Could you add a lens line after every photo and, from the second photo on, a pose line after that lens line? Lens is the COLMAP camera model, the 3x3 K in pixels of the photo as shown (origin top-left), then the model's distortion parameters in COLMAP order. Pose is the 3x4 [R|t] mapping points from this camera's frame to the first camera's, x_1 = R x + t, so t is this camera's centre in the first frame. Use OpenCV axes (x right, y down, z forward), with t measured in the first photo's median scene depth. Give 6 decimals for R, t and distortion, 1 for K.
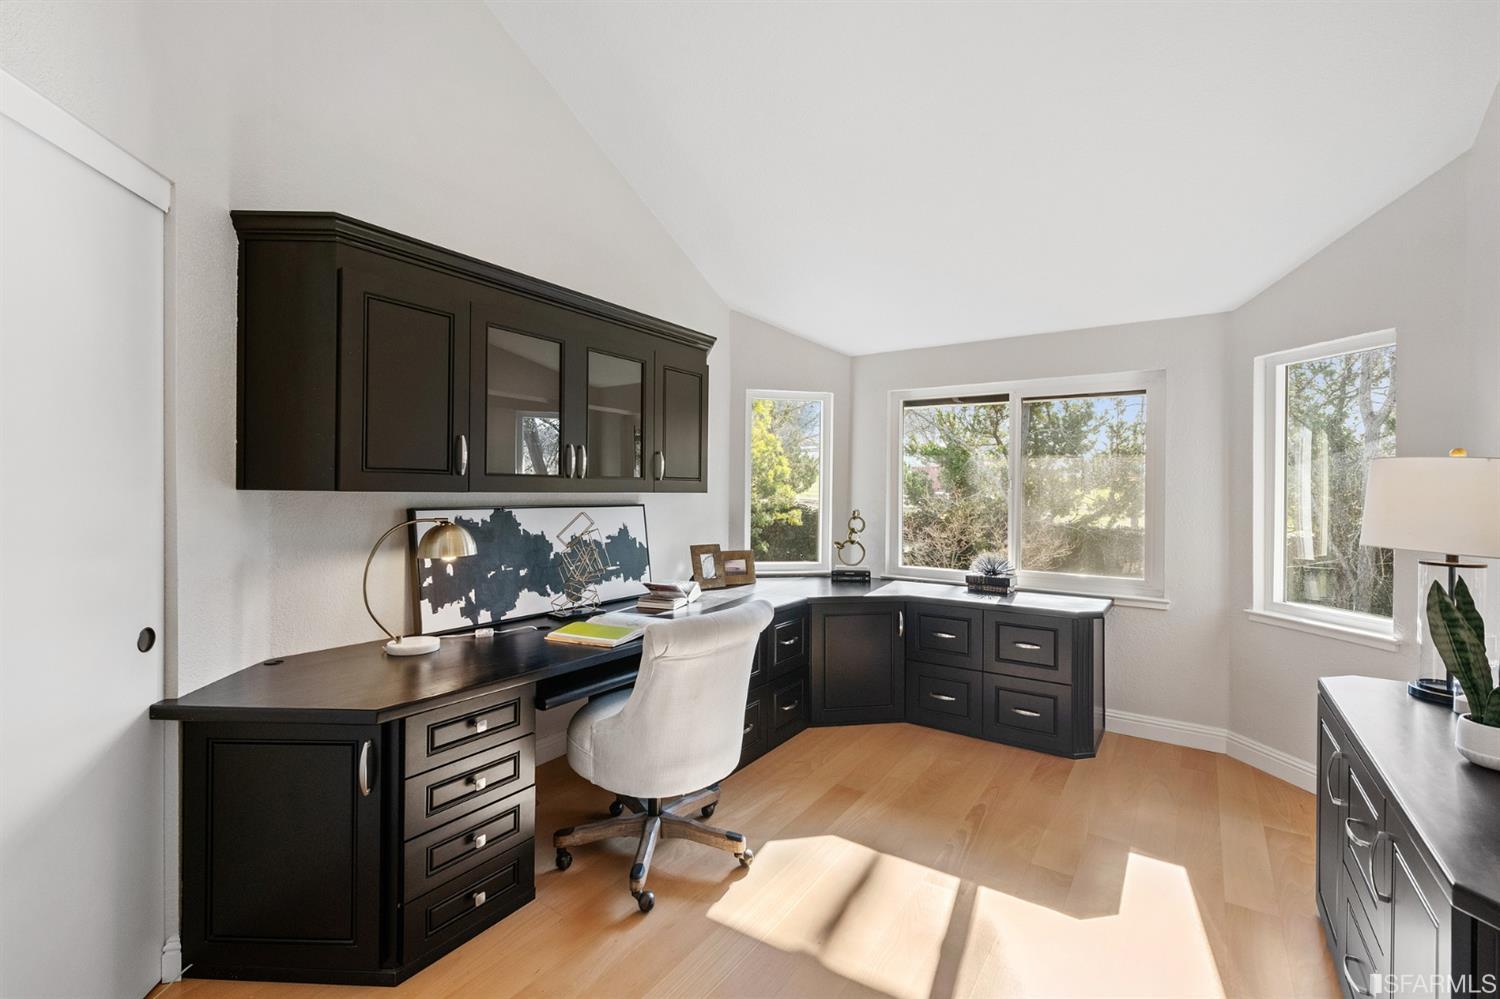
lens RADIAL K [[682.6, 0, 750.0], [0, 682.6, 499.5], [0, 0, 1]] dist [-0.000501, -0.000104]
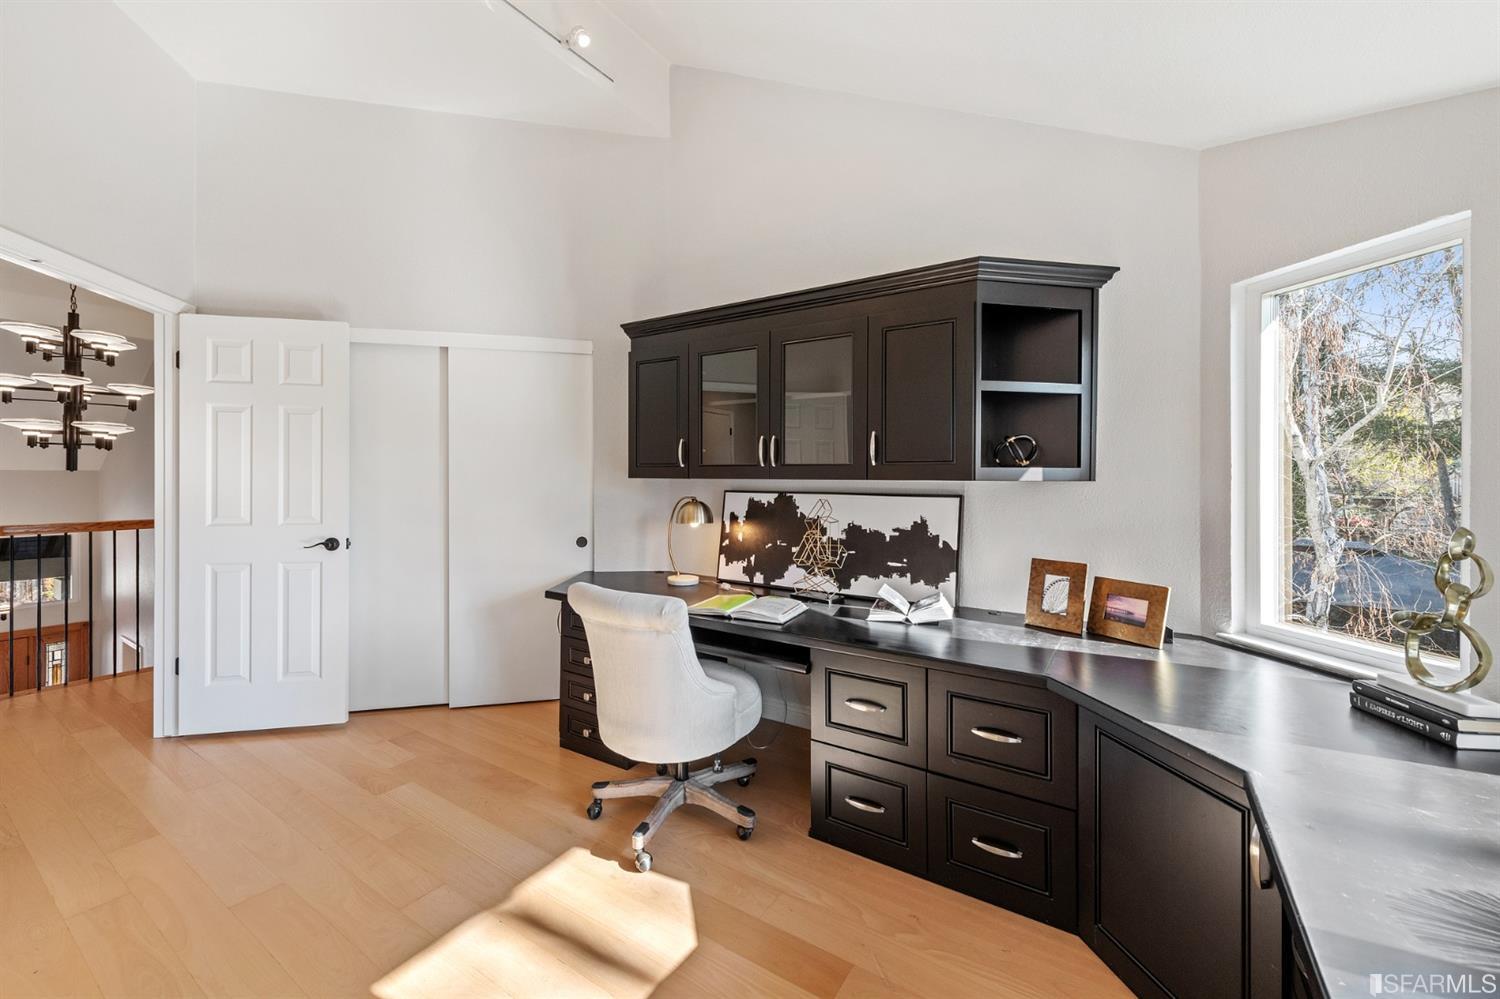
lens RADIAL K [[605.0, 0, 745.2], [0, 605.0, 474.1], [0, 0, 1]] dist [0.000024, -0.000215]
pose [[-0.020996, -0.007810, -0.999749, 0.685452], [-0.013436, 0.999881, -0.007529, -0.011225], [0.999689, 0.013275, -0.021099, 0.936048]]
